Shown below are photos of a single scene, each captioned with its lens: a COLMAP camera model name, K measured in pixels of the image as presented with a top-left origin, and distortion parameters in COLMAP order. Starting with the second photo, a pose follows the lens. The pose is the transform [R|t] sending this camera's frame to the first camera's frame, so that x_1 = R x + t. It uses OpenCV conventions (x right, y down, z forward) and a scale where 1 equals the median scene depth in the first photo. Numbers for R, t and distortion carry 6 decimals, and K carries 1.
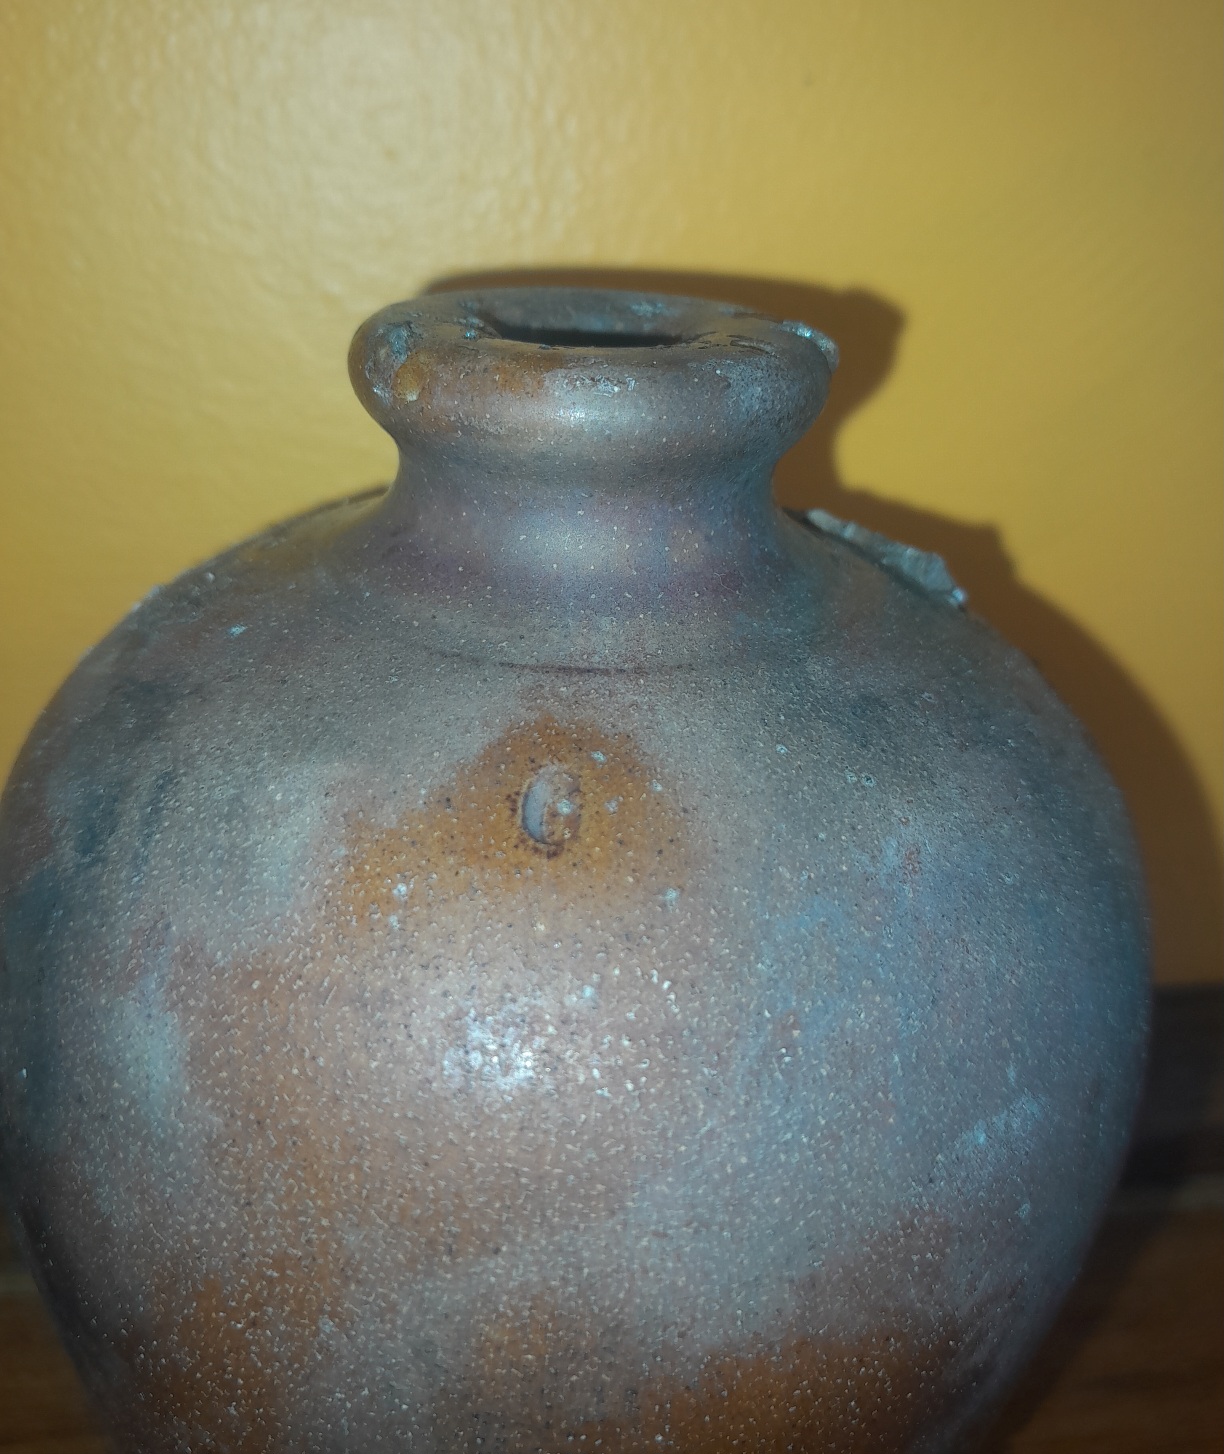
lens RADIAL K [[1295.2, 0, 600.5], [0, 1295.2, 727.4], [0, 0, 1]] dist [-0.011300, 0.004792]
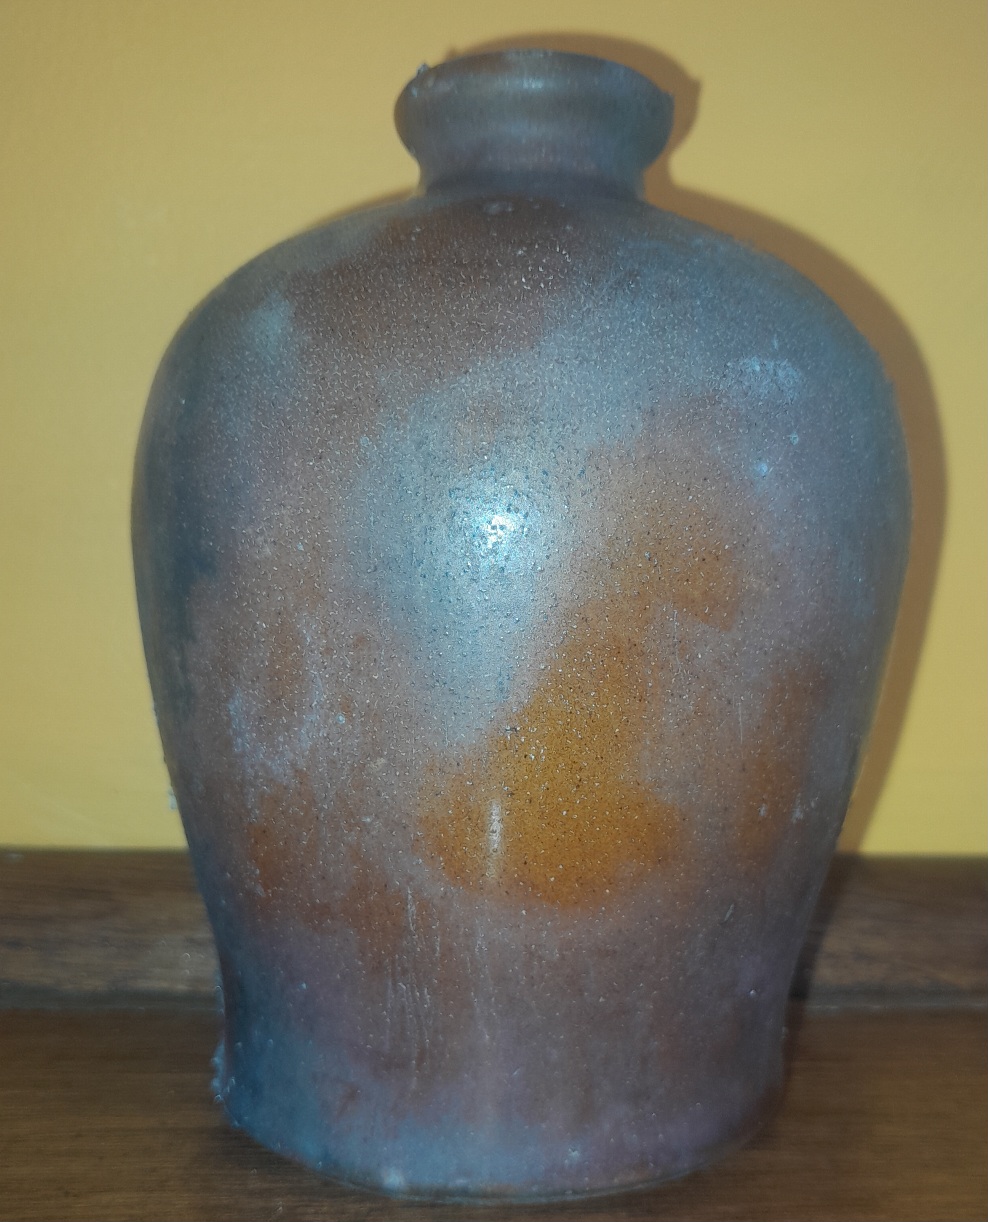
lens RADIAL K [[1302.2, 0, 500.7], [0, 1302.2, 605.7], [0, 0, 1]] dist [-0.003419, 0.000000]
pose [[0.998288, -0.005977, -0.058177, 0.065767], [-0.013625, 0.943620, -0.330751, 1.267616], [0.056874, 0.330977, 0.941923, -0.541726]]
